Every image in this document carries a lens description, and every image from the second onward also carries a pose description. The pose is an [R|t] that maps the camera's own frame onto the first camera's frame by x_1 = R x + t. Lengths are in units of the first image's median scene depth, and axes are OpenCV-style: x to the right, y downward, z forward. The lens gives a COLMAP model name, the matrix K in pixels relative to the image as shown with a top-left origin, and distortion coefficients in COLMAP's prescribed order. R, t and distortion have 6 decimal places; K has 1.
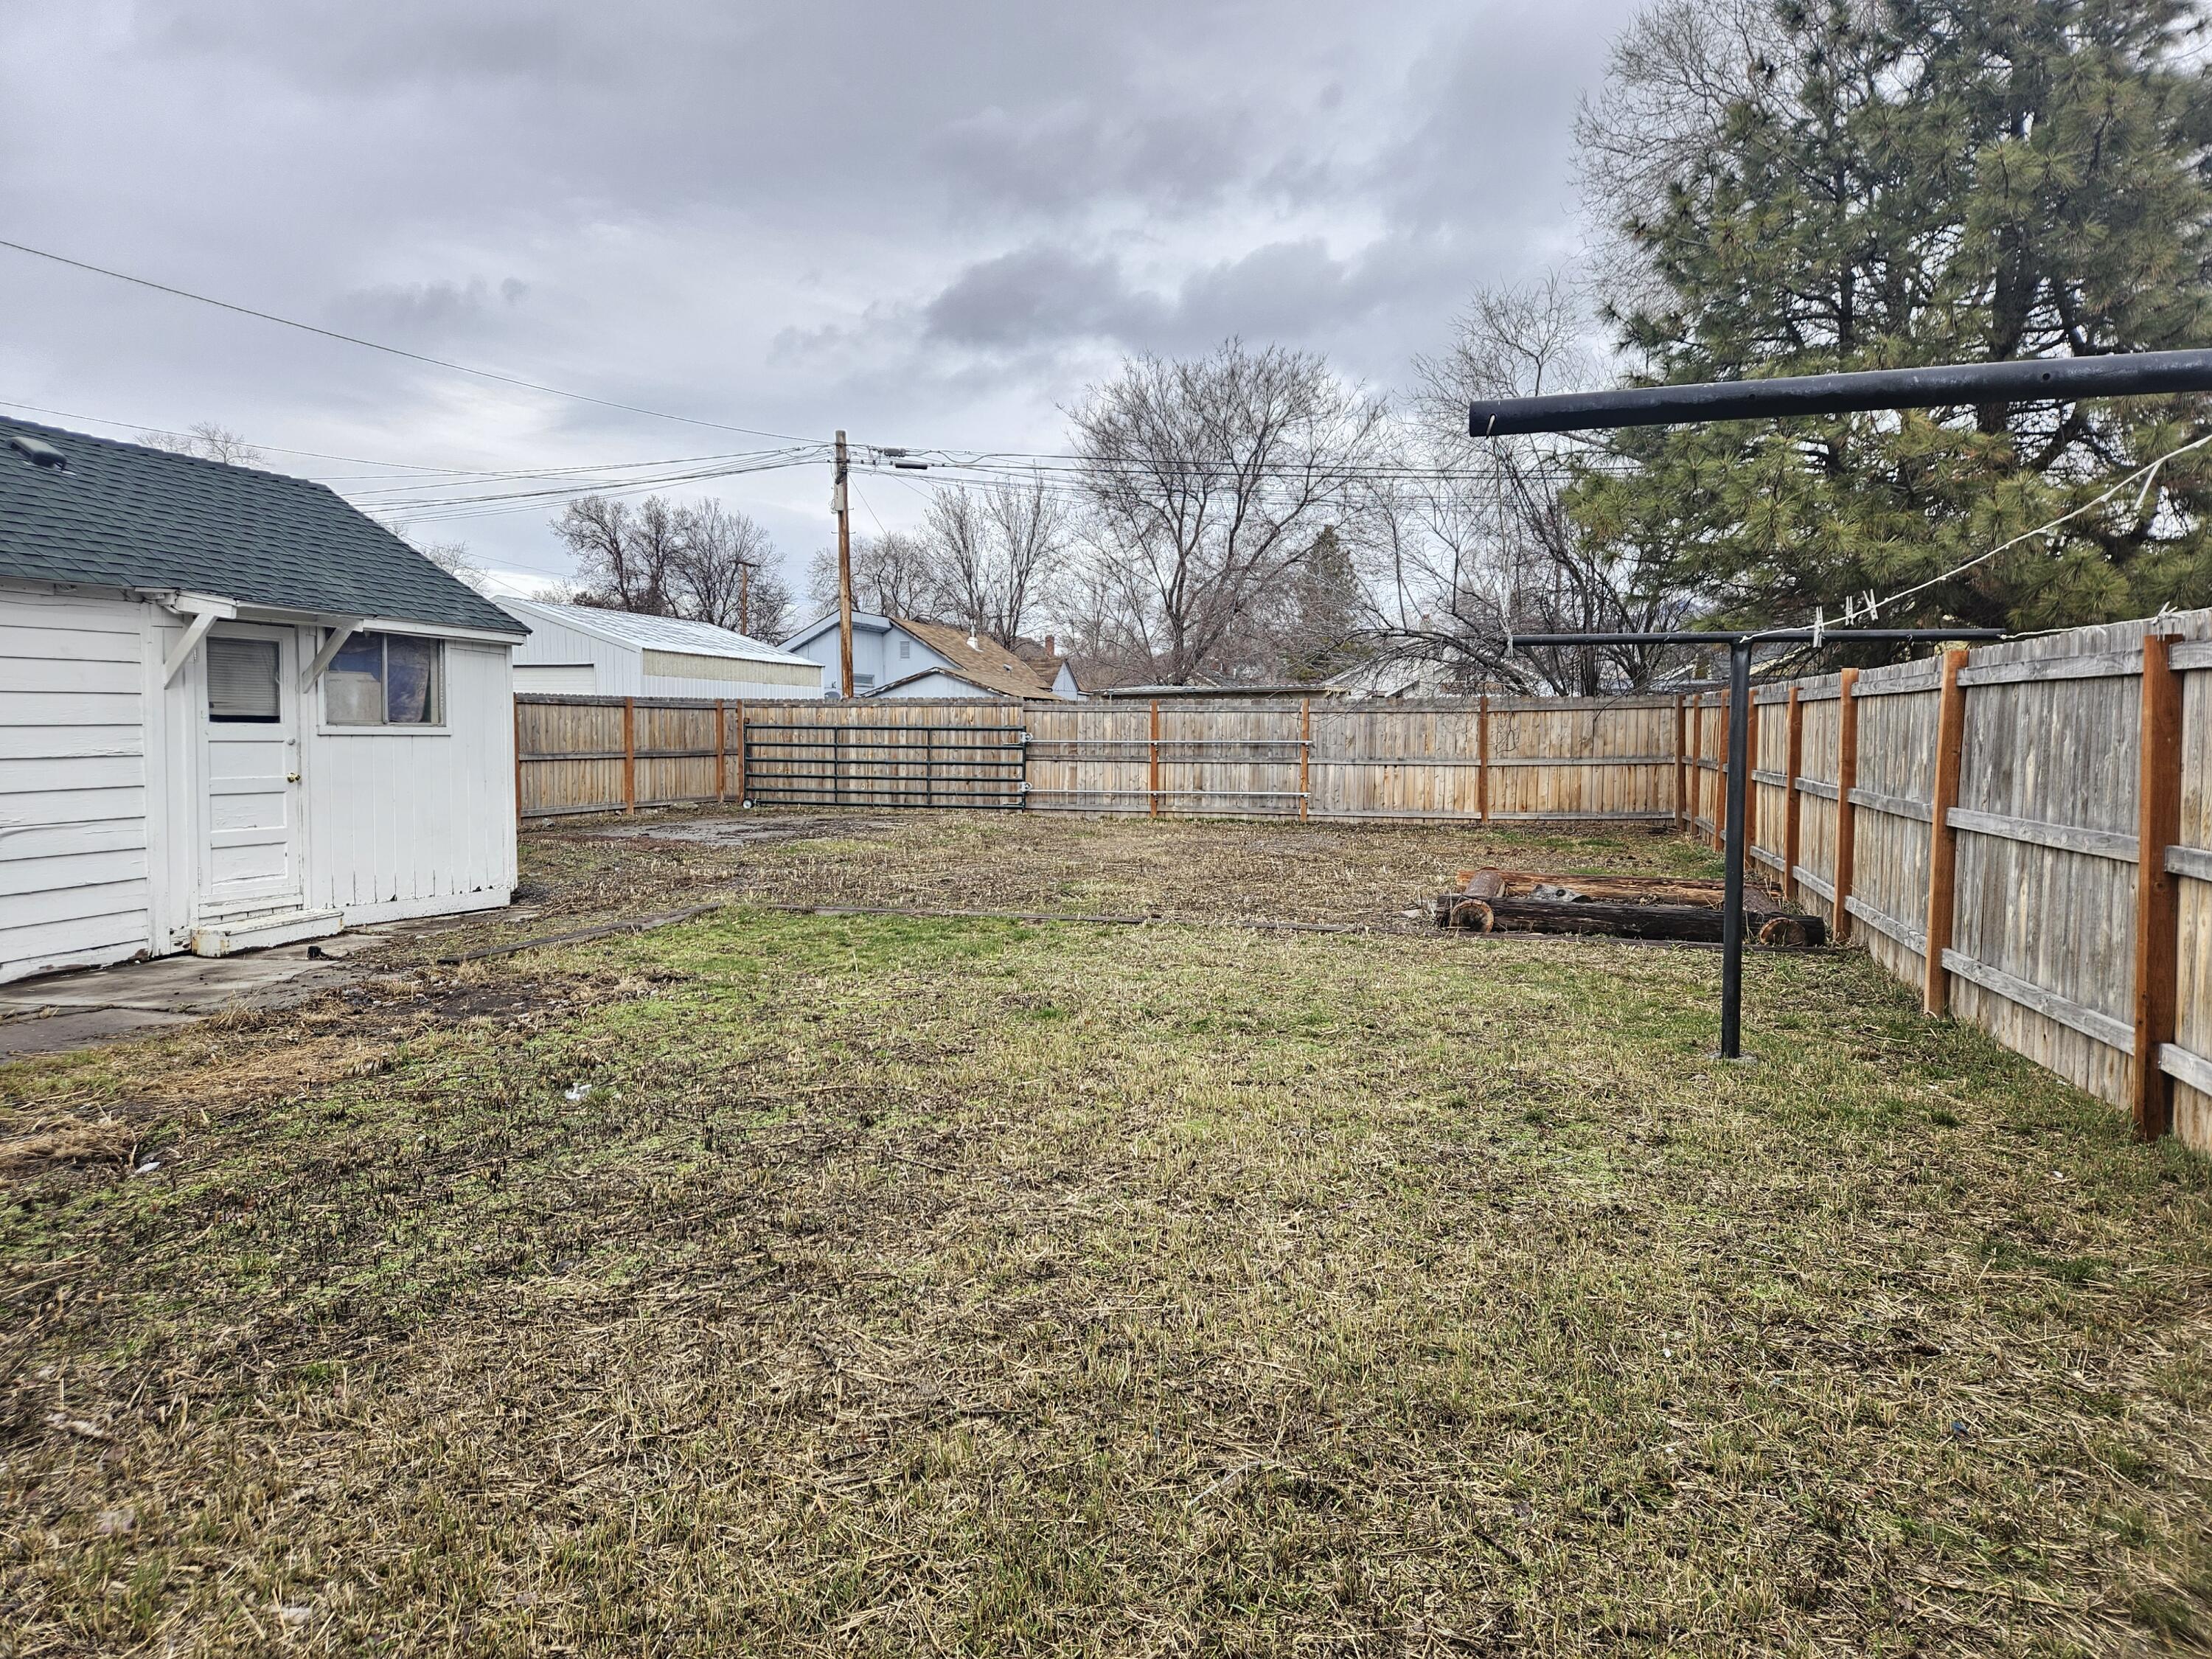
lens RADIAL K [[1482.0, 0, 1102.9], [0, 1482.0, 825.6], [0, 0, 1]] dist [0.053168, -0.019676]
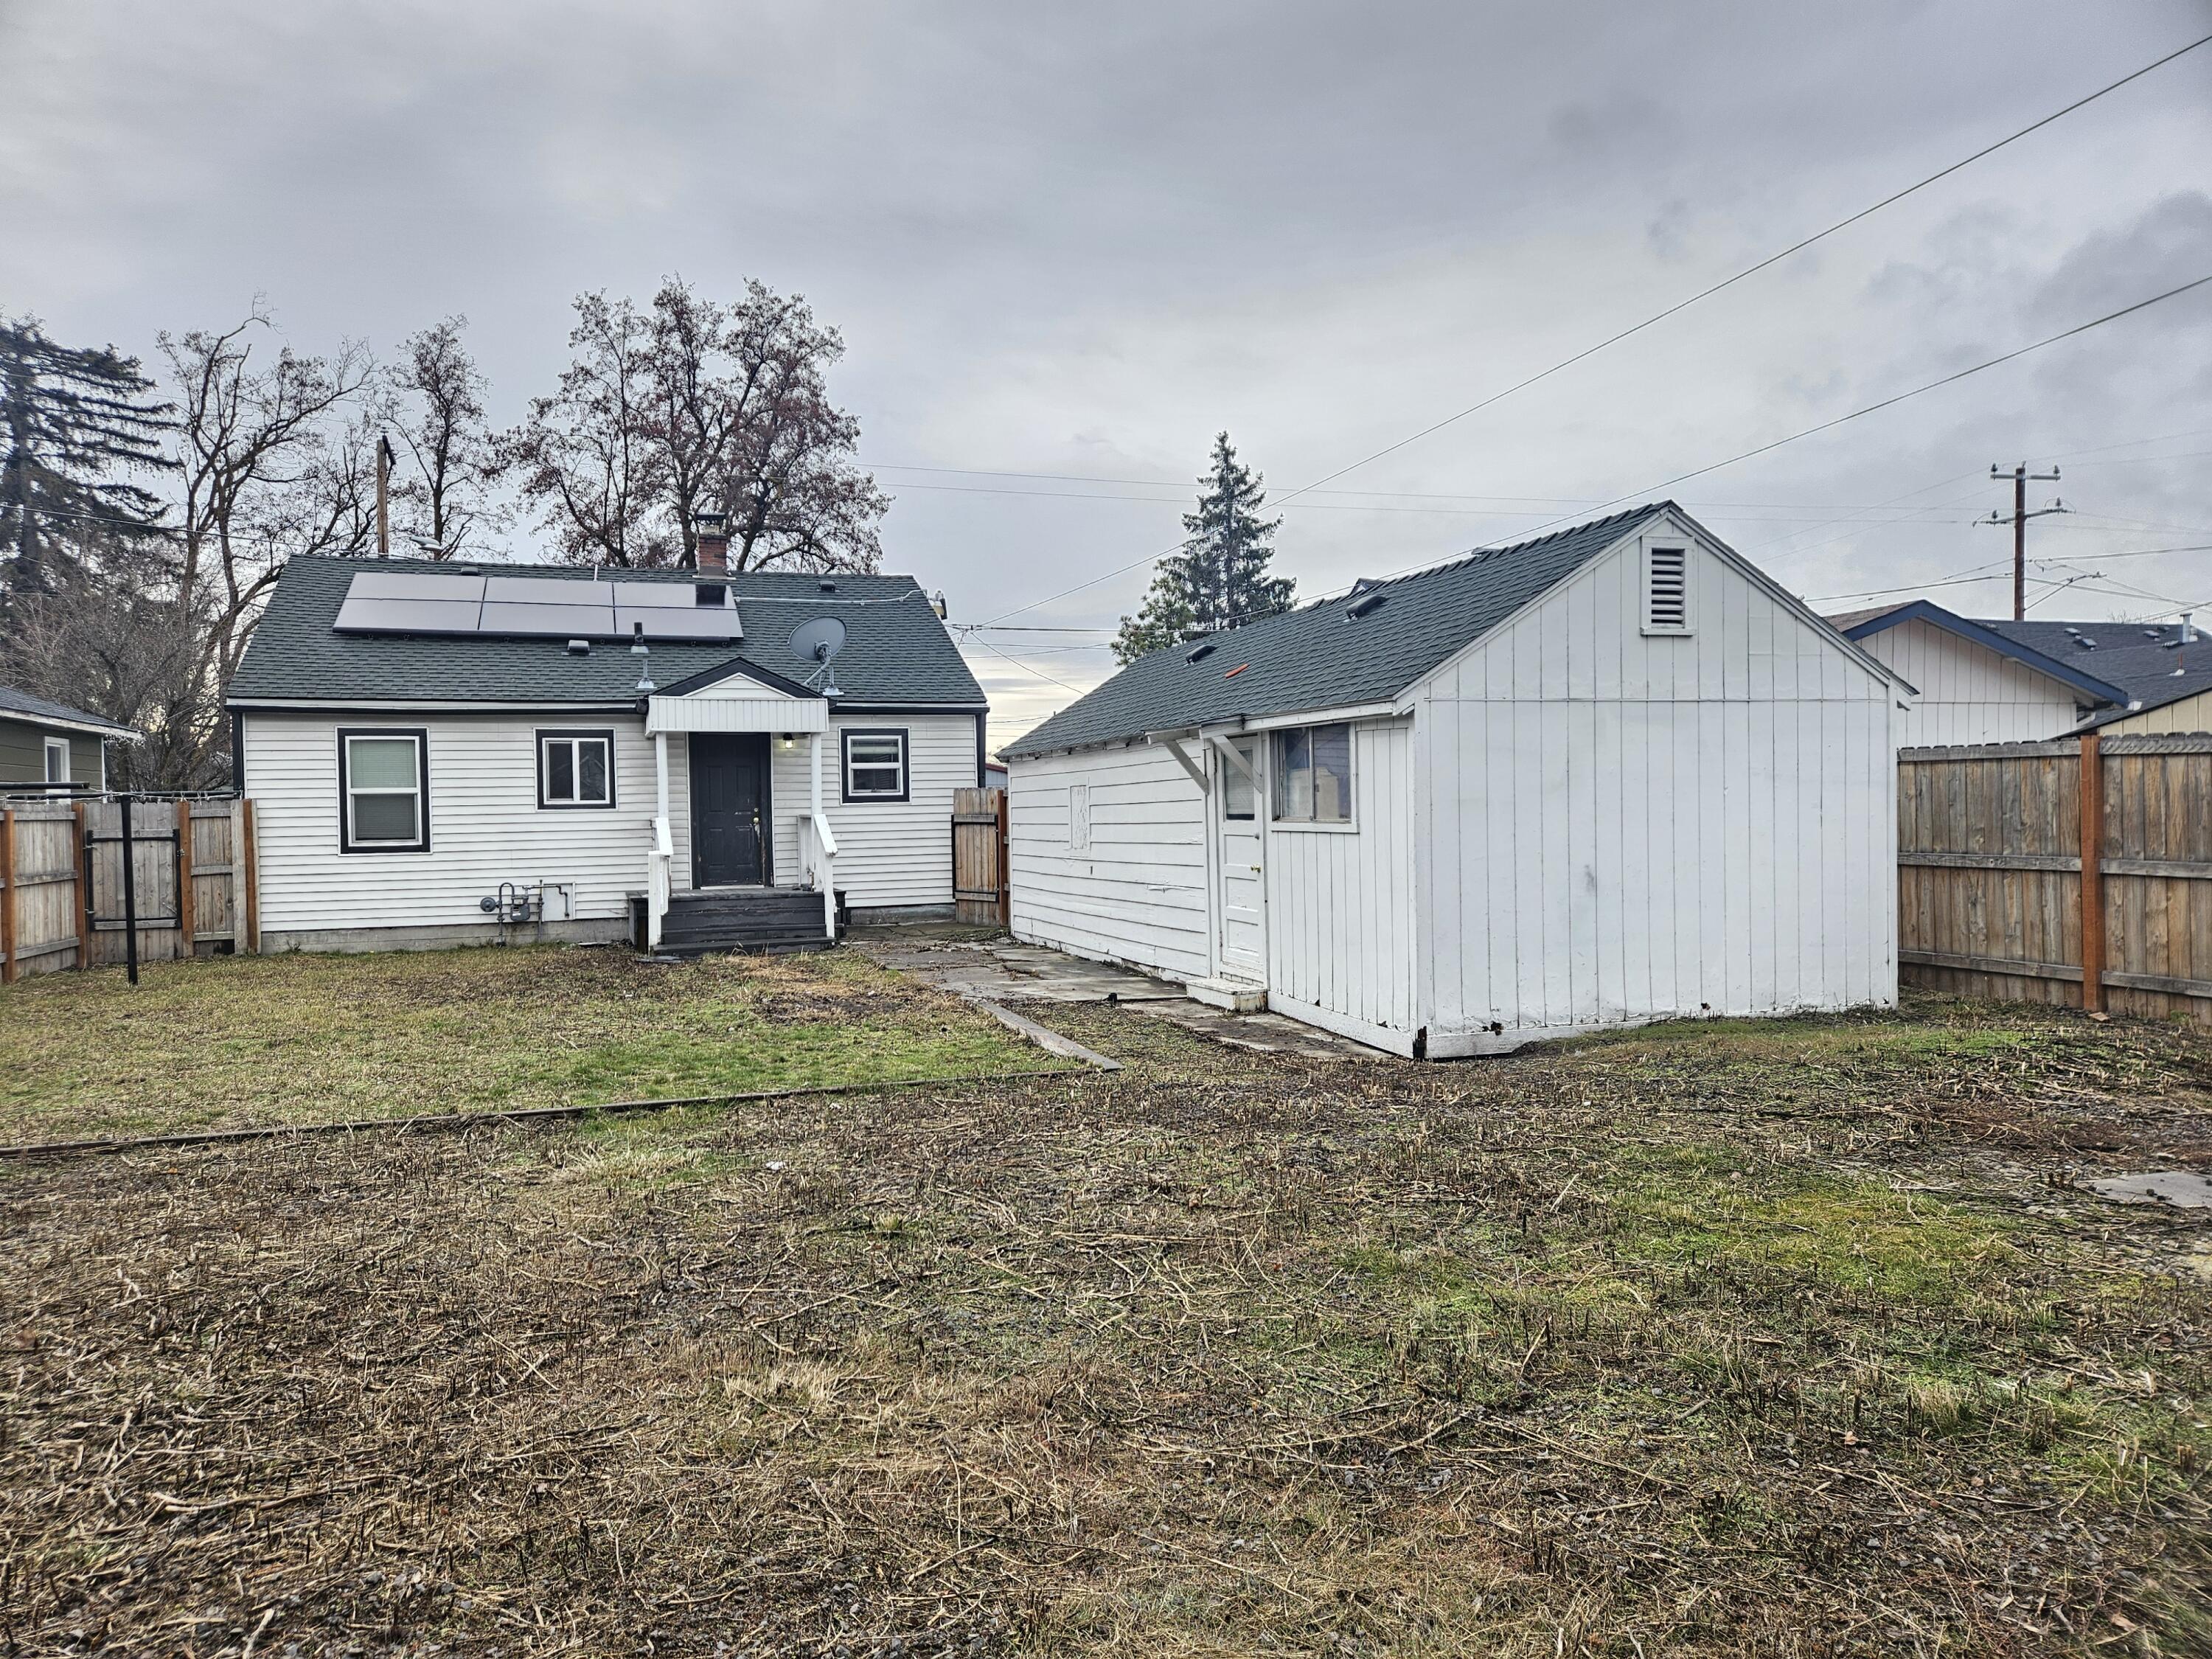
lens RADIAL K [[1482.0, 0, 1105.8], [0, 1482.0, 835.9], [0, 0, 1]] dist [0.053168, -0.019676]
pose [[-0.837145, 0.019696, -0.546627, 0.158975], [-0.018741, 0.997732, 0.064650, -0.119582], [0.546660, 0.064366, -0.834877, 1.772179]]
